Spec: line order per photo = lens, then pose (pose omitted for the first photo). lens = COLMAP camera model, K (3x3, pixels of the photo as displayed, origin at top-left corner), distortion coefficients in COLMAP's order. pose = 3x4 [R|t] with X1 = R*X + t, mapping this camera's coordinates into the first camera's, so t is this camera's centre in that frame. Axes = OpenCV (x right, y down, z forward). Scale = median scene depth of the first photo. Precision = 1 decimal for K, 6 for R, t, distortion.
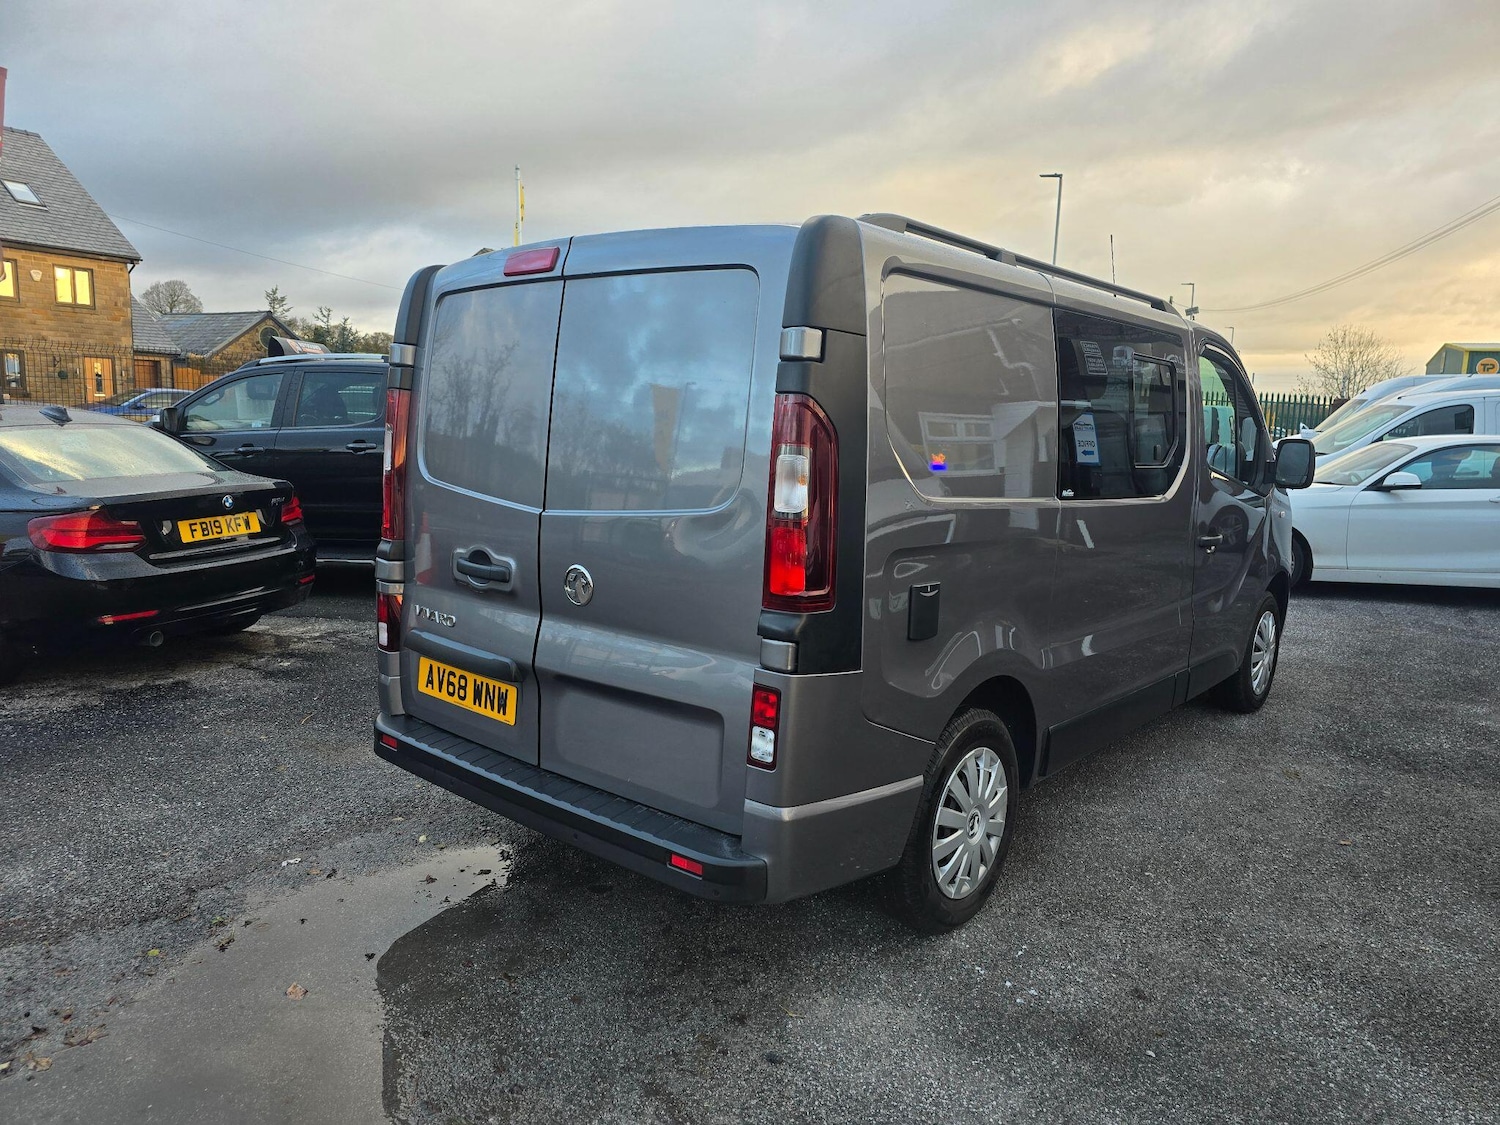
lens RADIAL K [[990.1, 0, 754.6], [0, 990.1, 541.1], [0, 0, 1]] dist [0.053750, -0.046165]
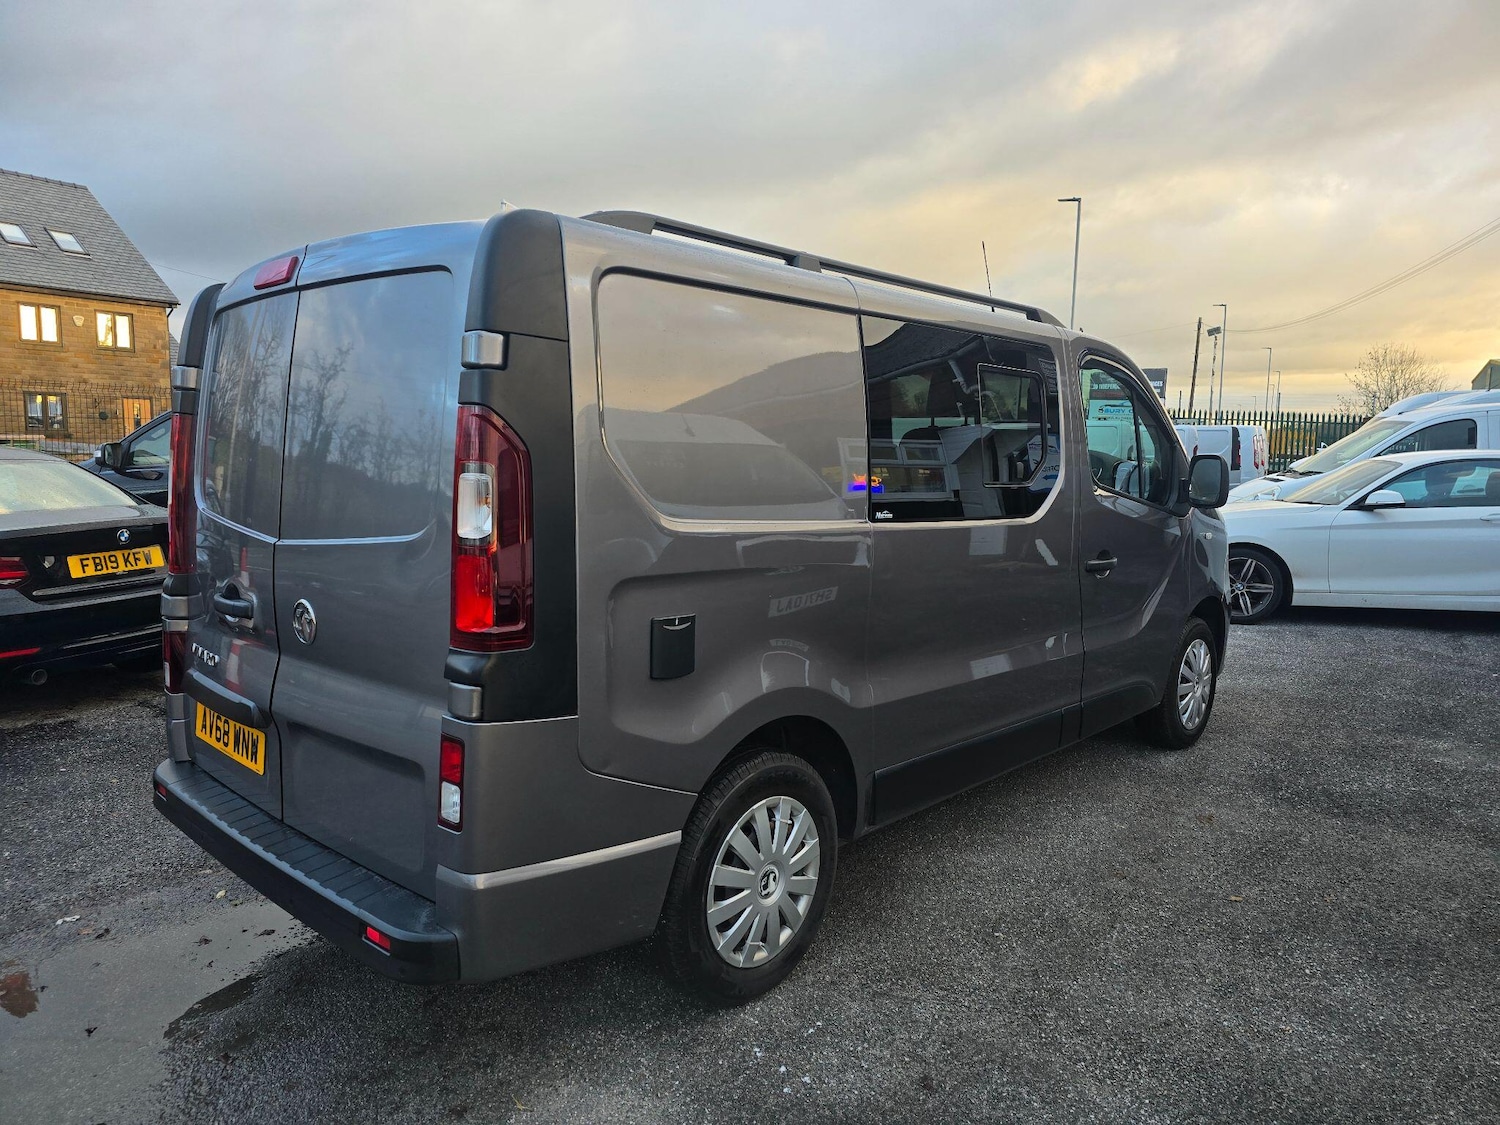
lens RADIAL K [[983.3, 0, 749.7], [0, 983.3, 535.7], [0, 0, 1]] dist [0.063533, -0.057525]
pose [[0.999009, -0.012168, -0.042811, 0.234219], [0.010702, 0.999354, -0.034306, 0.001190], [0.043201, 0.033813, 0.998494, 0.090710]]
